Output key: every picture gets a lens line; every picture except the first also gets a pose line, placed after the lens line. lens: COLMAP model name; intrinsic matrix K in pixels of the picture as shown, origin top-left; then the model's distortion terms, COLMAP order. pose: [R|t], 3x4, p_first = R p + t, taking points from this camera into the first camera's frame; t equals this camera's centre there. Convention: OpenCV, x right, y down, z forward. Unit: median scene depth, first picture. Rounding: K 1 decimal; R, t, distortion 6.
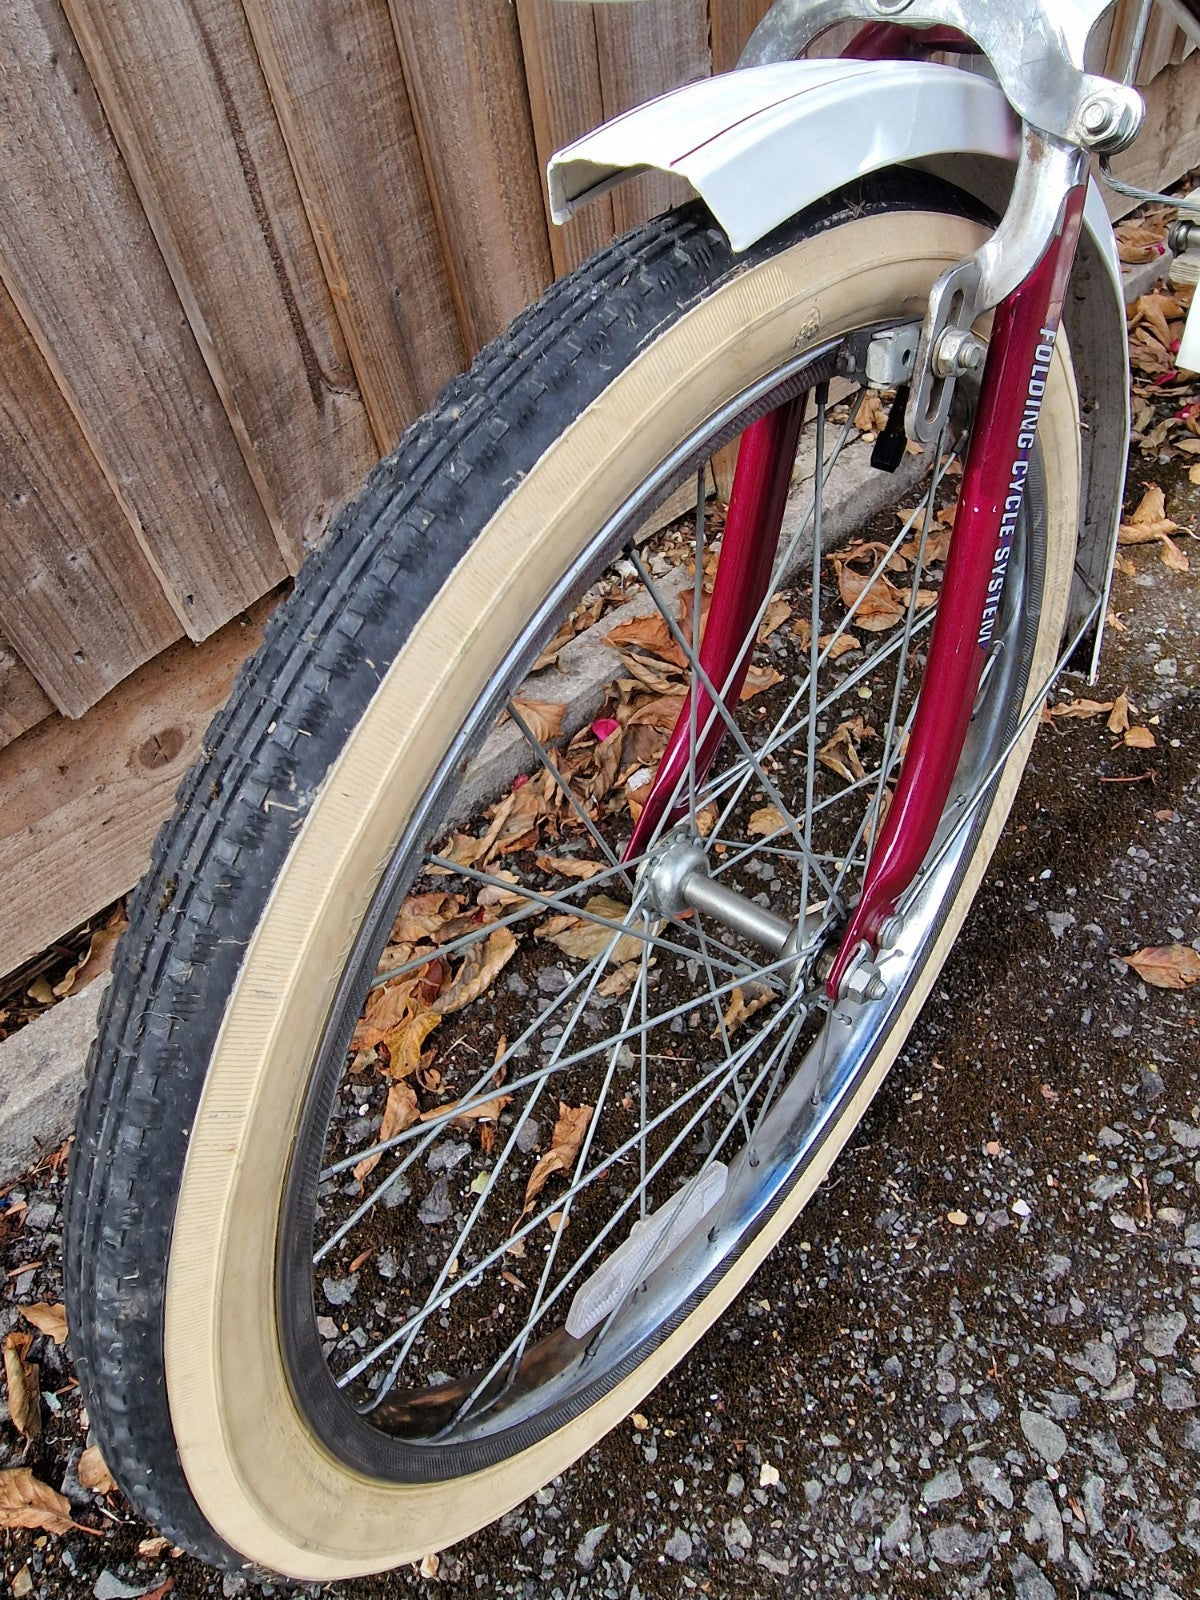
lens RADIAL K [[1076.4, 0, 625.8], [0, 1076.4, 761.5], [0, 0, 1]] dist [0.069144, -0.069323]
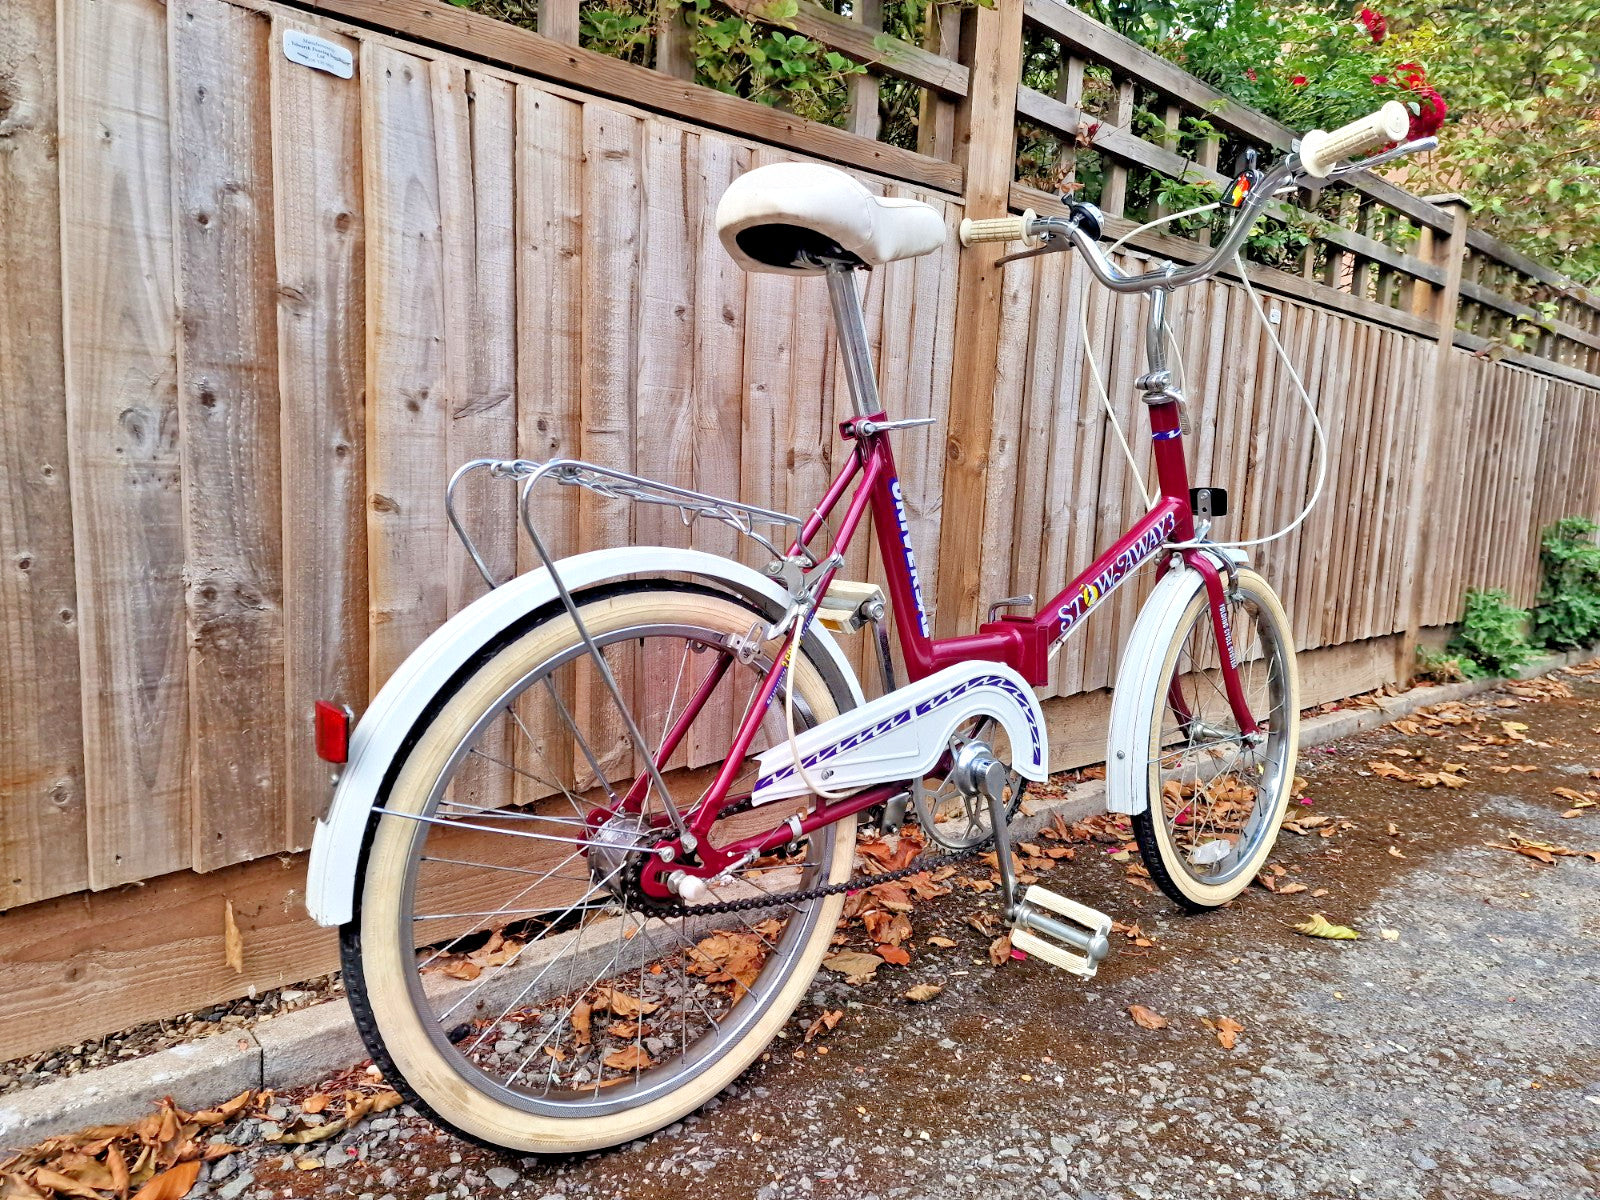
lens RADIAL K [[1076.4, 0, 812.9], [0, 1076.4, 587.2], [0, 0, 1]] dist [0.069144, -0.069323]
pose [[0.987248, 0.153863, -0.040827, -0.138207], [-0.145250, 0.765736, -0.626538, 1.107186], [-0.065139, 0.624479, 0.778320, -1.121300]]
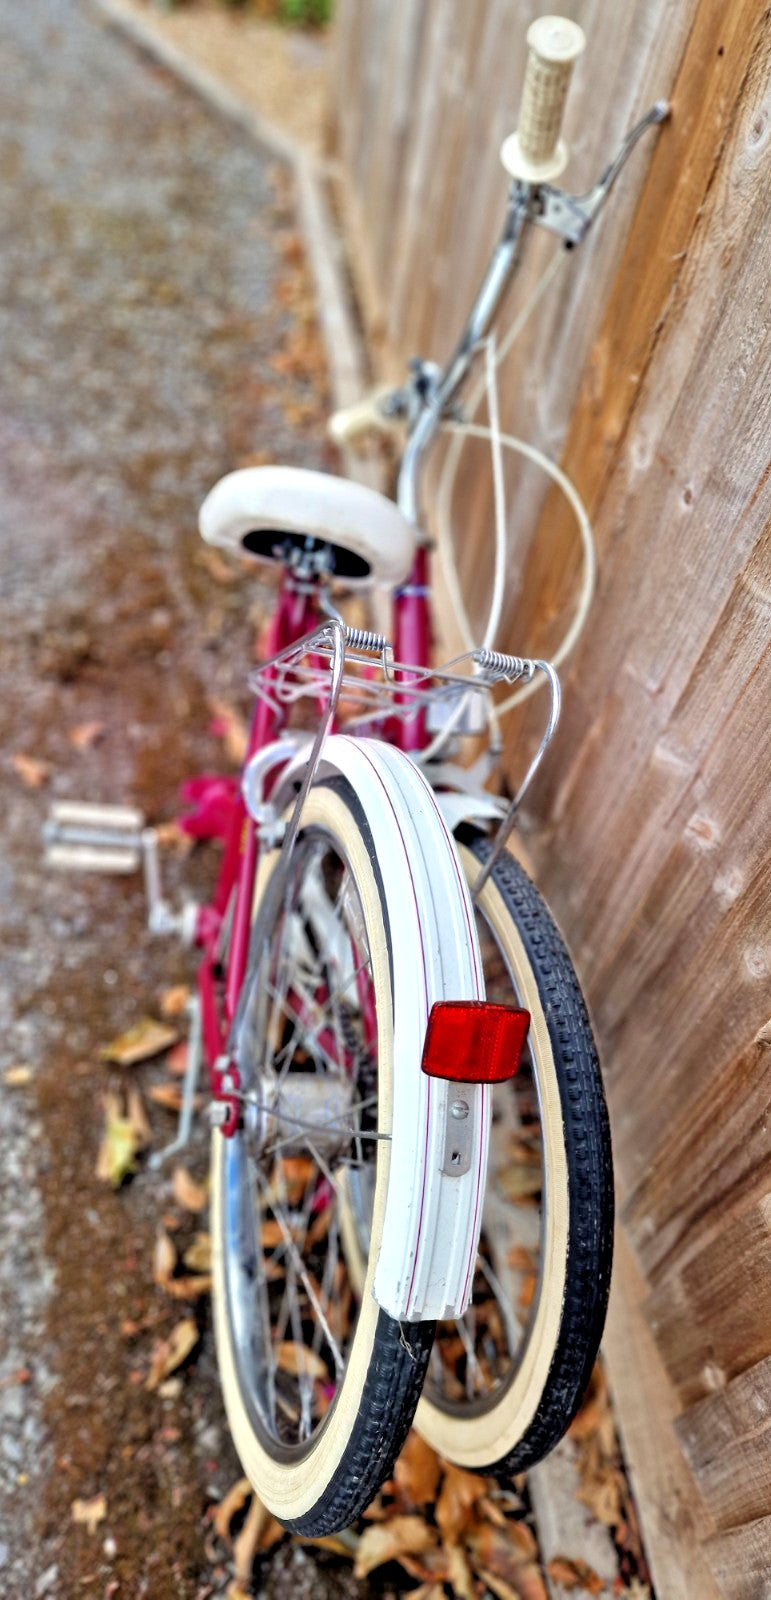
lens RADIAL K [[1090.1, 0, 392.7], [0, 1090.1, 788.5], [0, 0, 1]] dist [0.028936, -0.017578]
pose [[-0.616882, 0.612501, -0.494266, 1.568416], [-0.622927, 0.003881, 0.782270, -2.365656], [0.481059, 0.790460, 0.379149, 0.691972]]
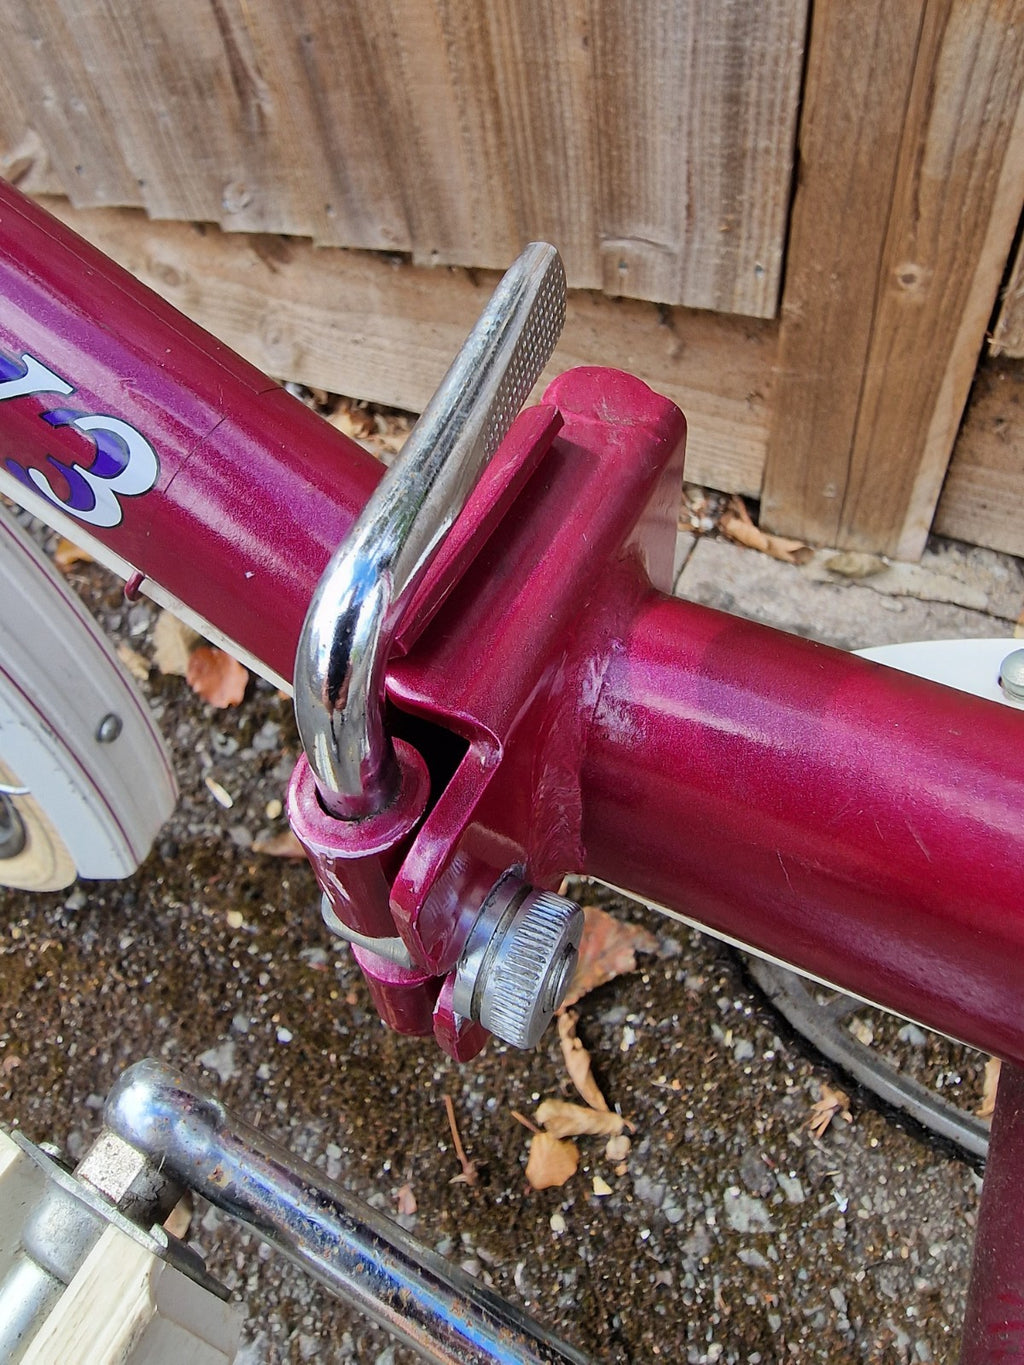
lens RADIAL K [[918.3, 0, 513.9], [0, 918.3, 552.3], [0, 0, 1]] dist [0.069144, -0.069323]
pose [[0.302278, 0.748150, -0.590678, 0.779837], [-0.619997, 0.624992, 0.474330, -0.749675], [0.724038, 0.222839, 0.652772, 0.795496]]
